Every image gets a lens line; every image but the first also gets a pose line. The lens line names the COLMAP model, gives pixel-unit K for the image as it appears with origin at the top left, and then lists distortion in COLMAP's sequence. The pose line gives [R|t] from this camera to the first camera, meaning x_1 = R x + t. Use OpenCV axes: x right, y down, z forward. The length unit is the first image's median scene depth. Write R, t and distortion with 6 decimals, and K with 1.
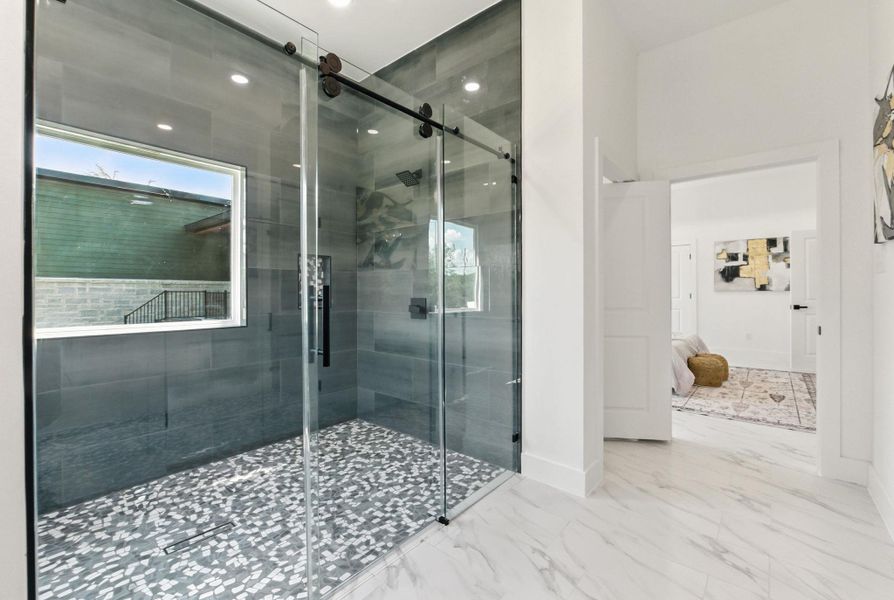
lens RADIAL K [[387.1, 0, 454.0], [0, 387.1, 295.4], [0, 0, 1]] dist [-0.015538, 0.002073]
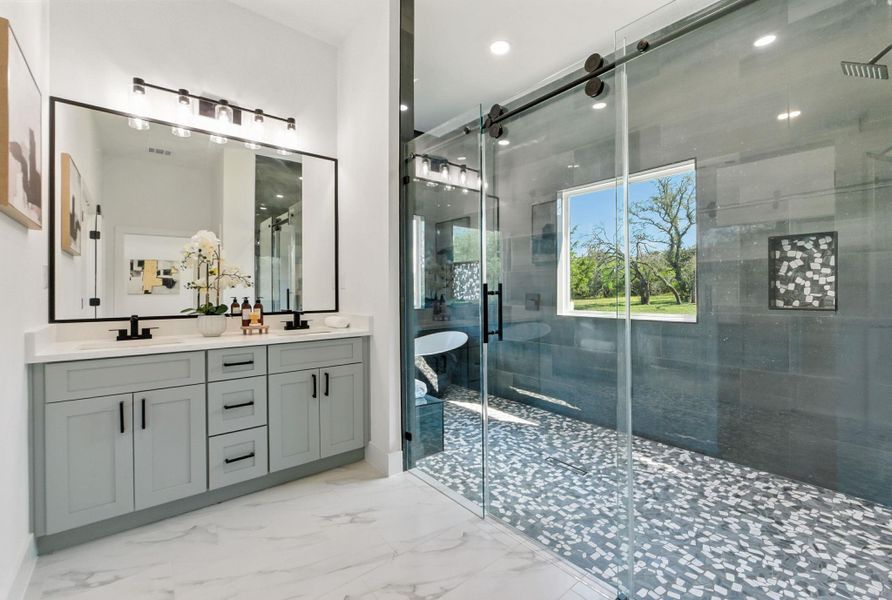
lens RADIAL K [[386.3, 0, 447.6], [0, 386.3, 292.0], [0, 0, 1]] dist [-0.015538, 0.002073]
pose [[-0.192177, 0.007919, -0.981328, 0.601593], [0.000524, 0.999968, 0.007967, -0.006029], [0.981360, 0.001017, -0.192175, 0.655397]]
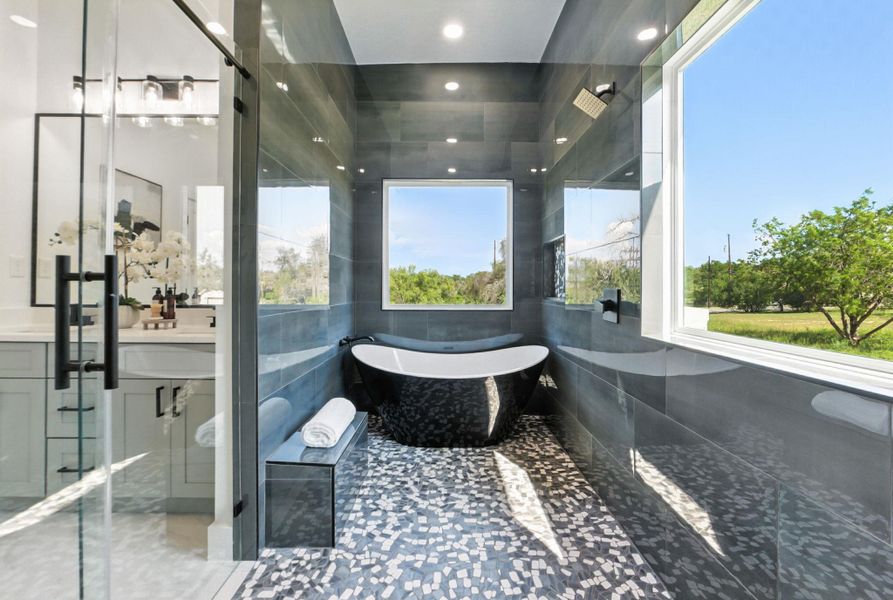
lens RADIAL K [[386.7, 0, 449.7], [0, 386.7, 287.1], [0, 0, 1]] dist [-0.015538, 0.002073]
pose [[-0.762853, -0.000524, -0.646571, -0.232494], [-0.004531, 0.999979, 0.004535, 0.008452], [0.646556, 0.006389, -0.762840, 1.074836]]
